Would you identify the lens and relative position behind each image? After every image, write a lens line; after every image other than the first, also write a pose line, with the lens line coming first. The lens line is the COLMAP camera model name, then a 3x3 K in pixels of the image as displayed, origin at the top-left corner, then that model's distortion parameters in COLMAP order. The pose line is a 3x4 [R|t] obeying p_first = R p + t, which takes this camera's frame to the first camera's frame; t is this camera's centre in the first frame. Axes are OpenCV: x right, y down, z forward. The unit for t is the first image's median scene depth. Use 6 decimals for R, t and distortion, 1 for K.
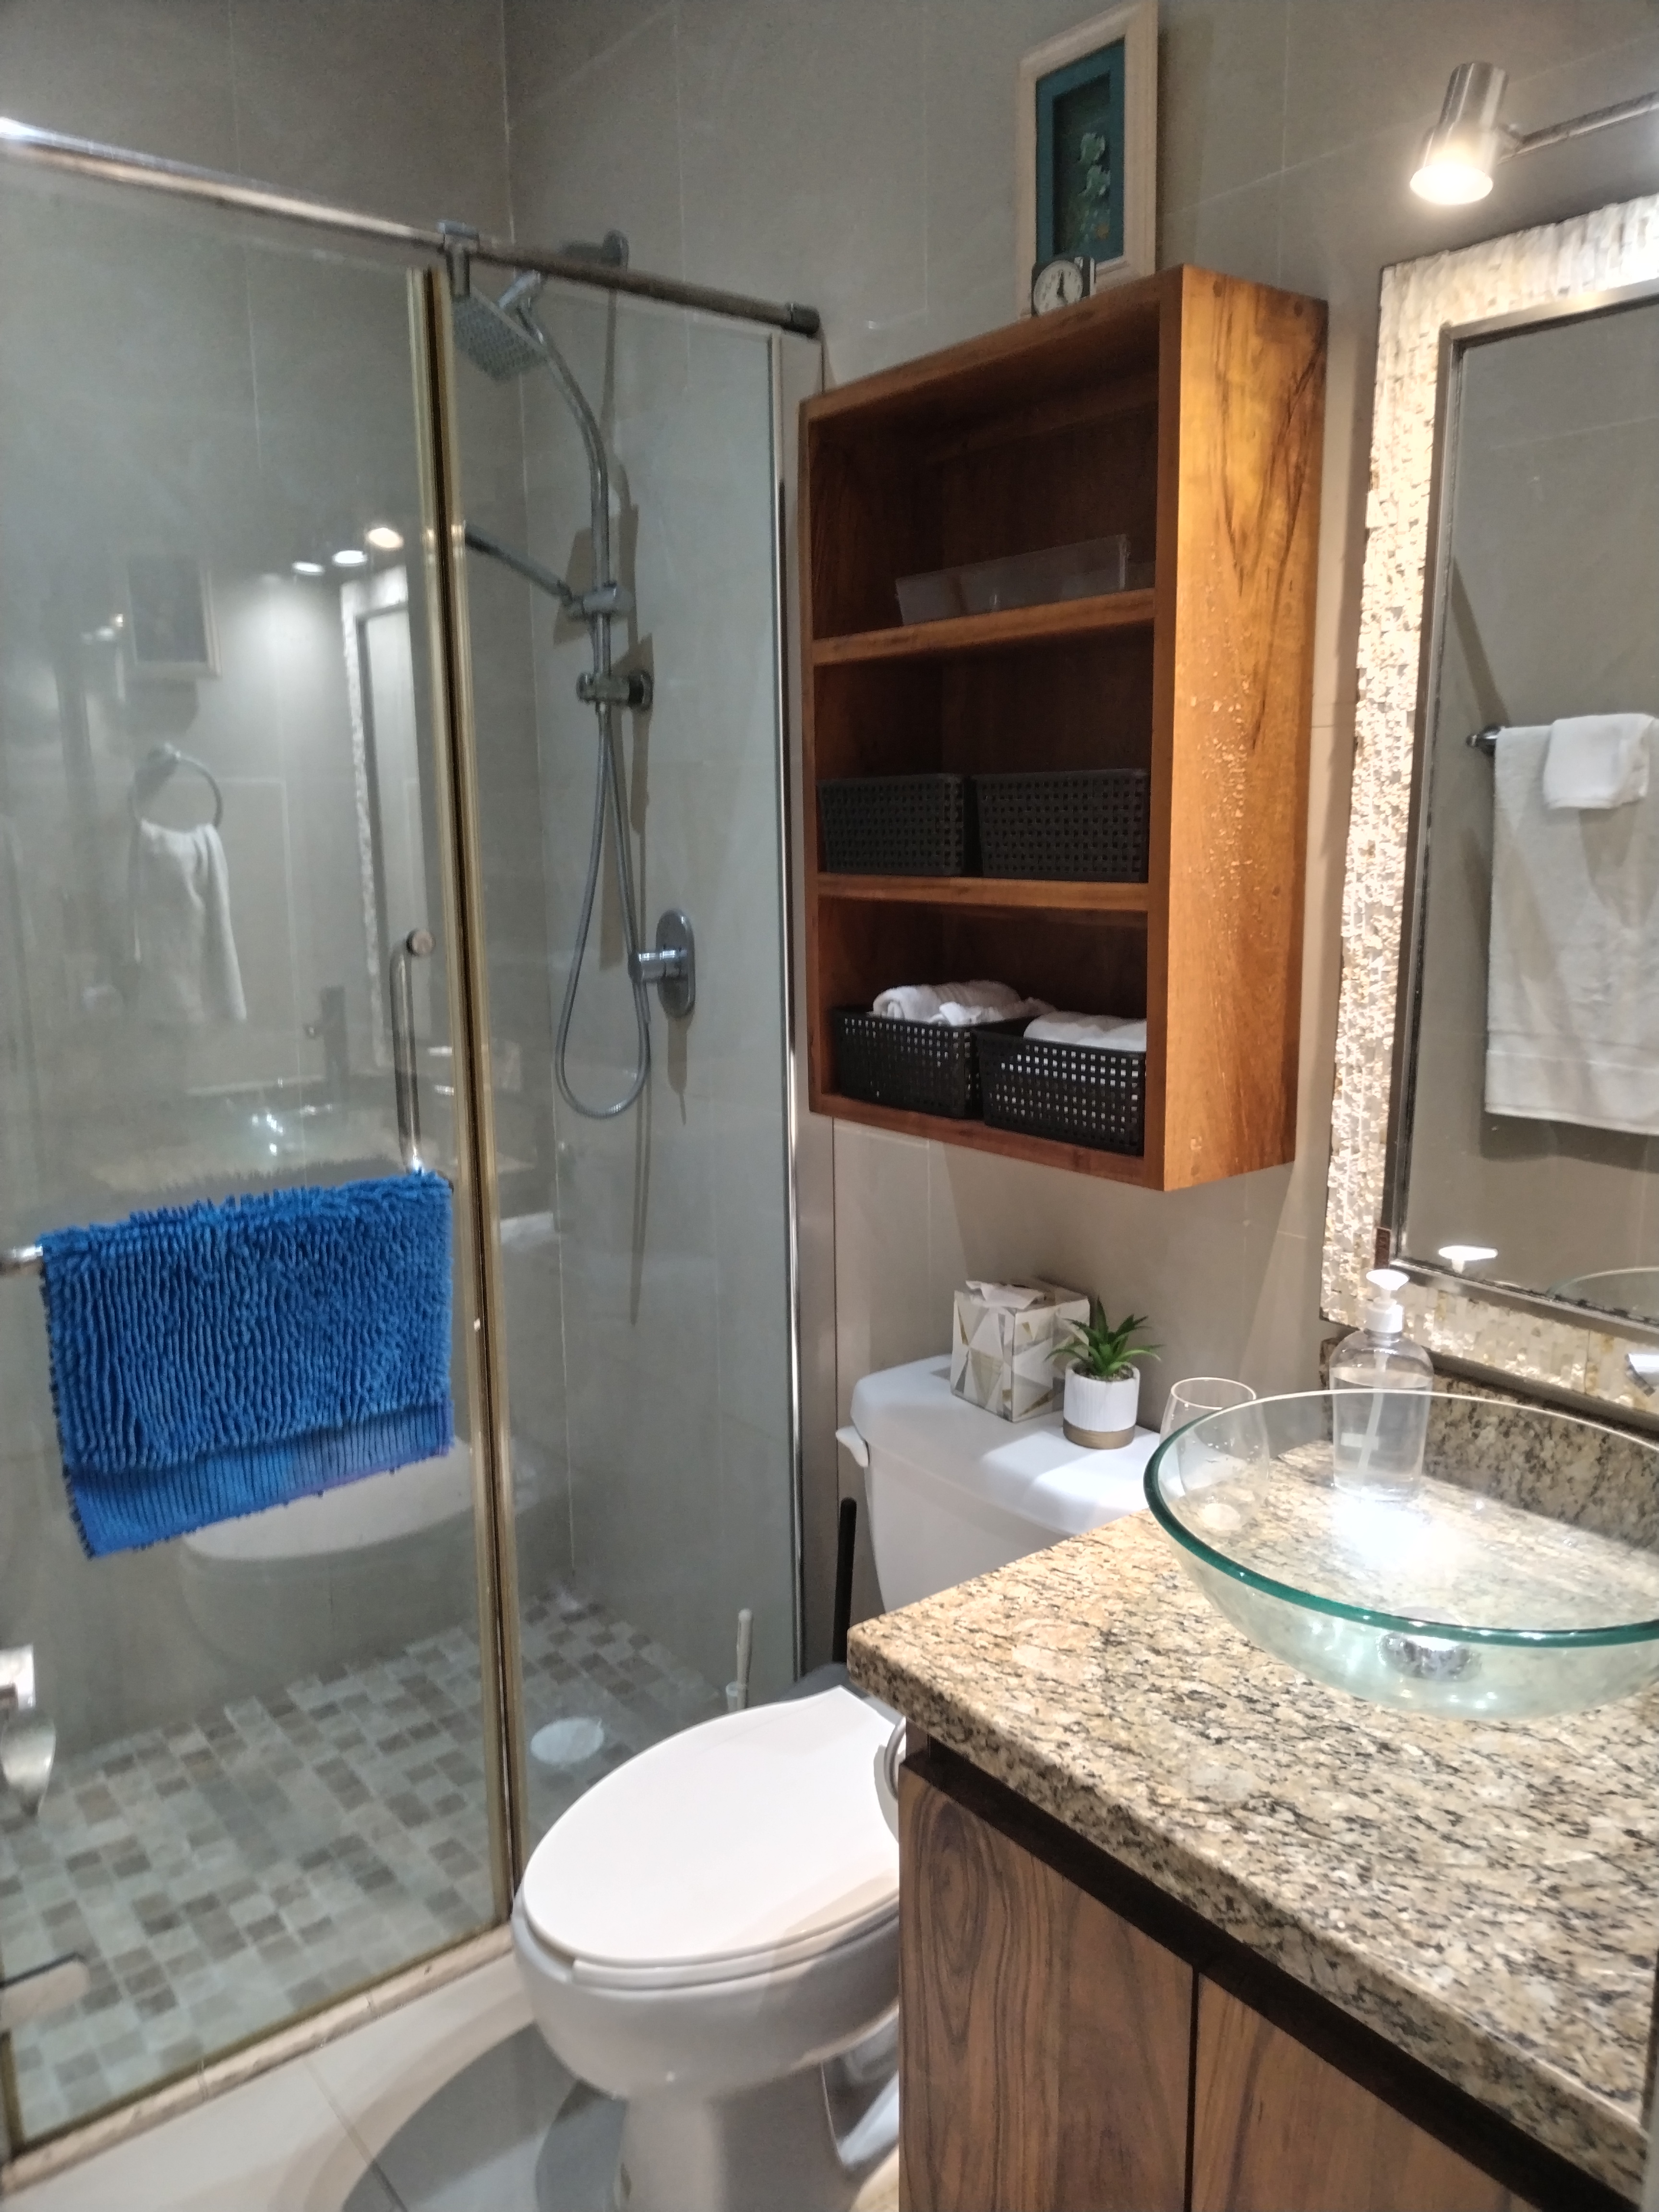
lens RADIAL K [[1612.4, 0, 843.0], [0, 1612.4, 1106.7], [0, 0, 1]] dist [0.045033, -0.030971]
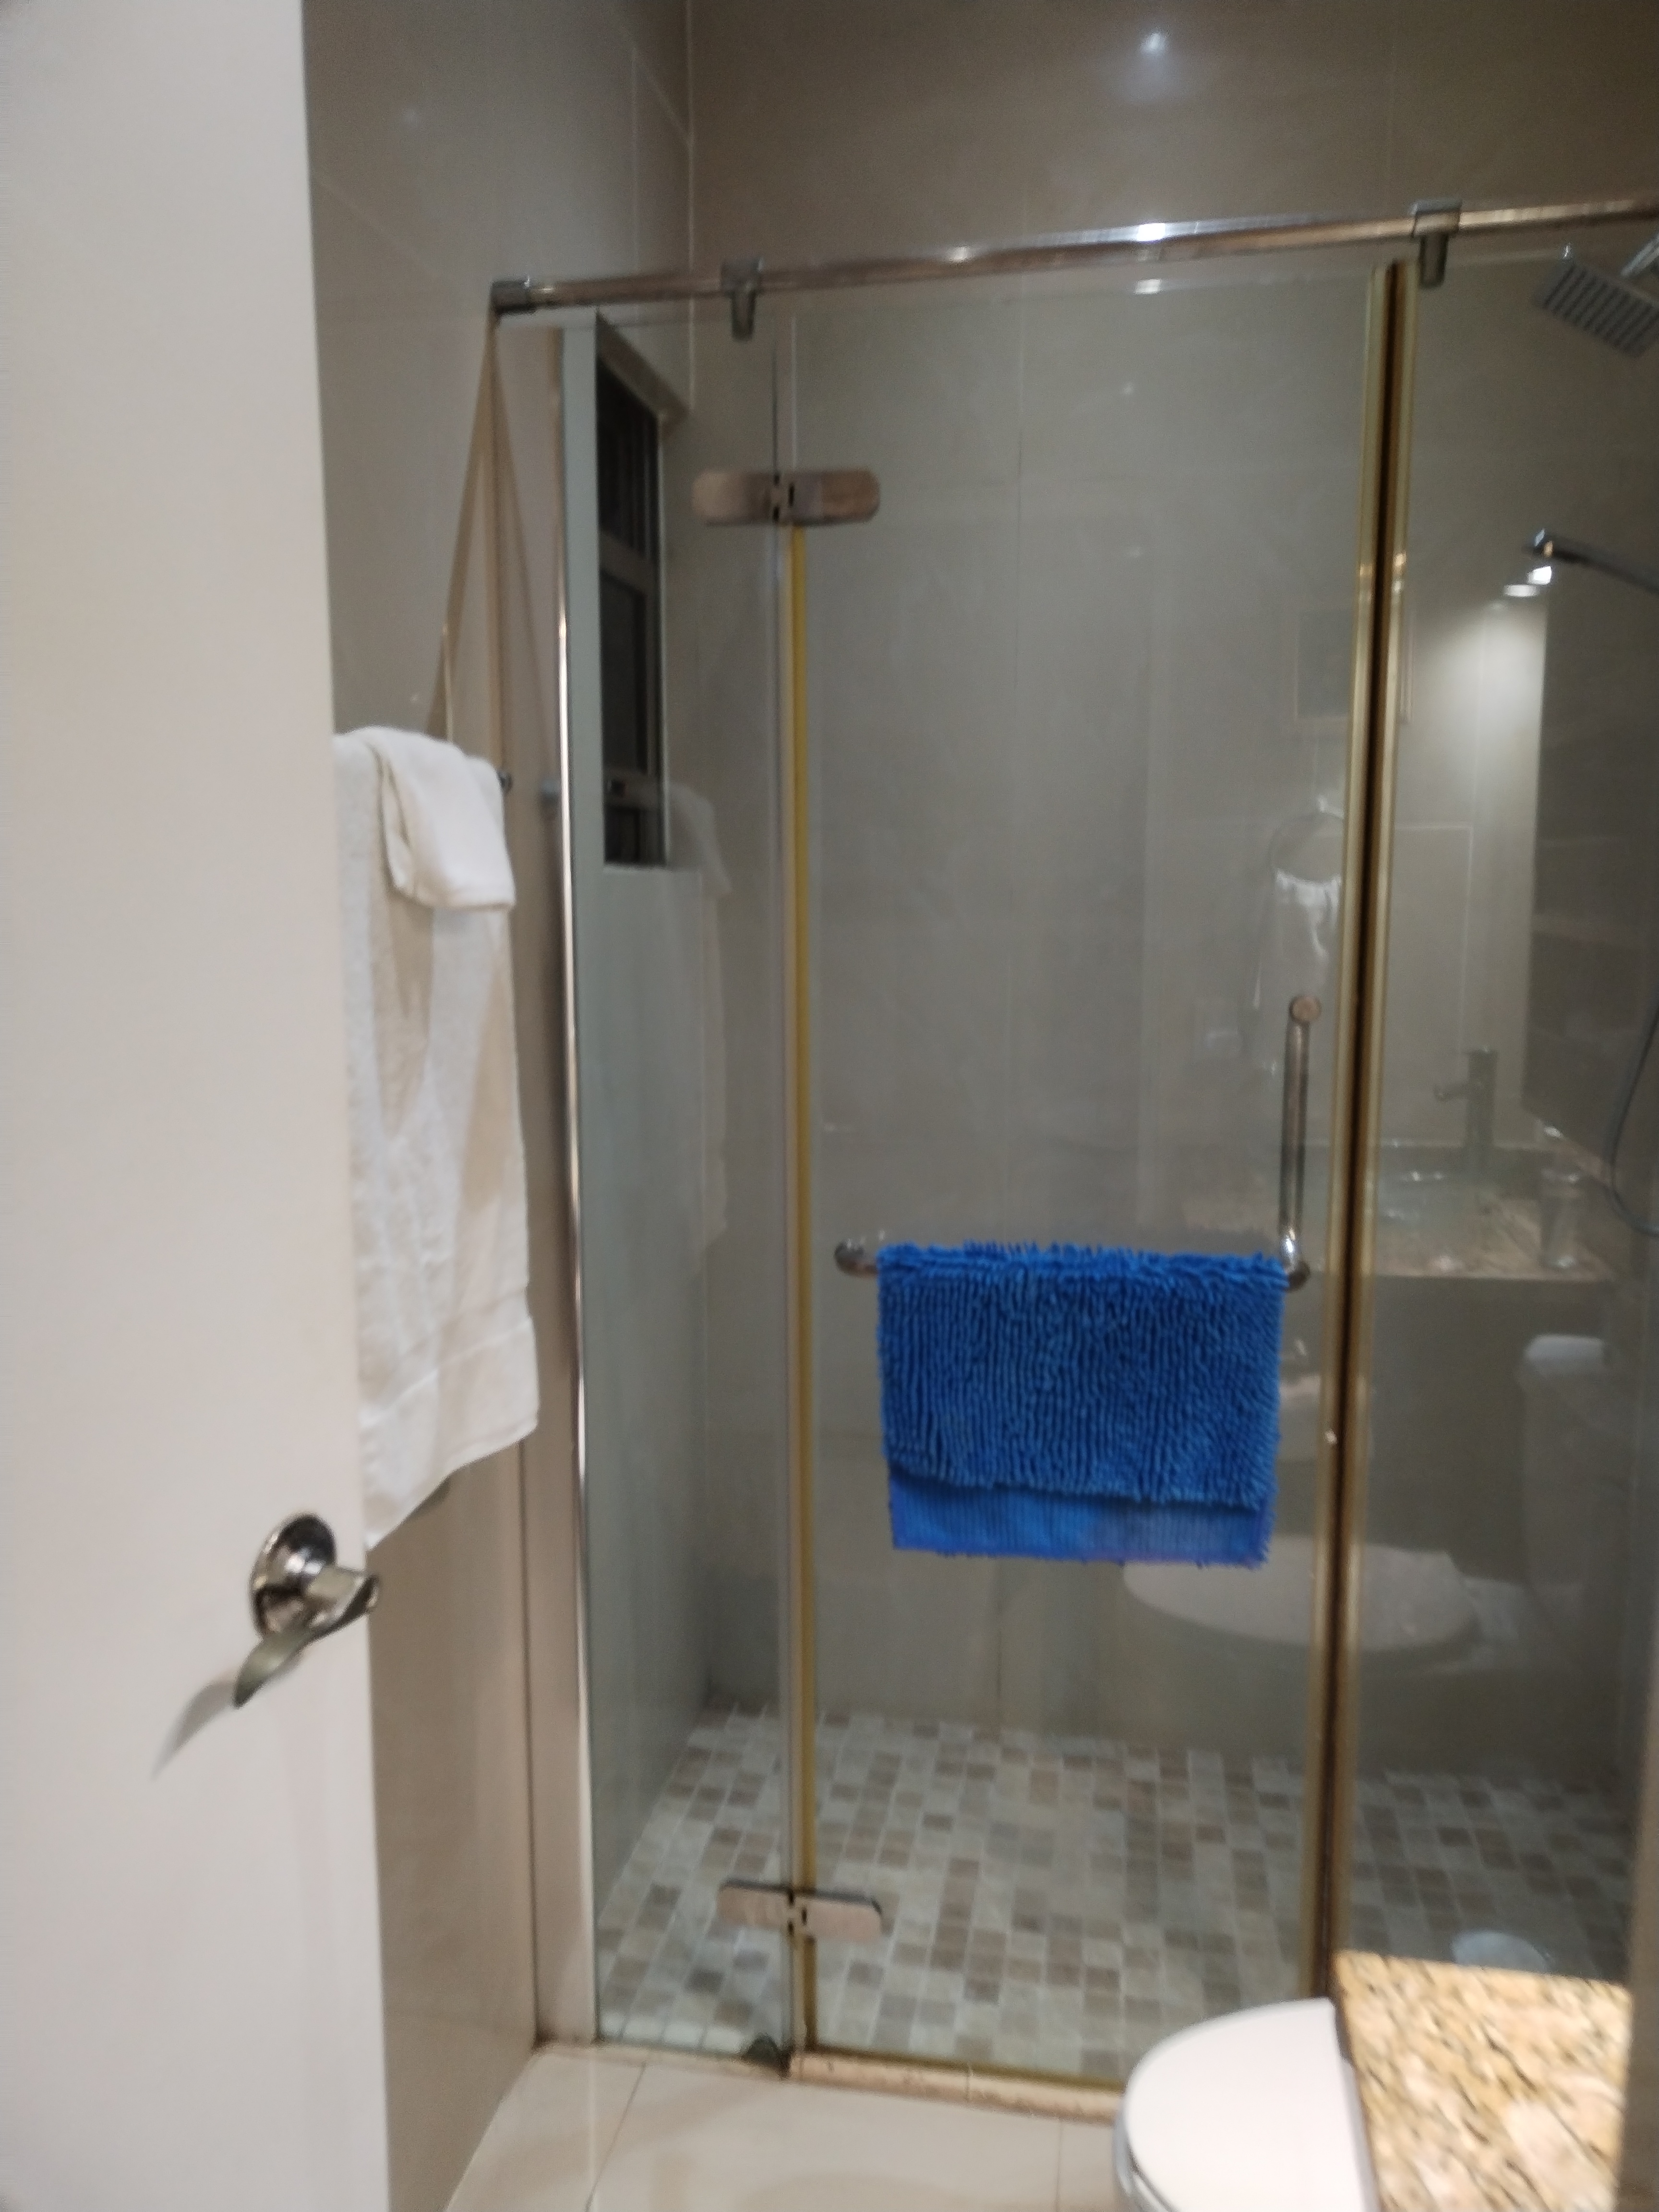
lens RADIAL K [[1612.4, 0, 832.9], [0, 1612.4, 1111.1], [0, 0, 1]] dist [0.045033, -0.030971]
pose [[0.663260, 0.120460, -0.738631, 0.254377], [-0.139648, 0.989547, 0.035982, -0.041248], [0.735245, 0.079283, 0.673149, 0.202847]]
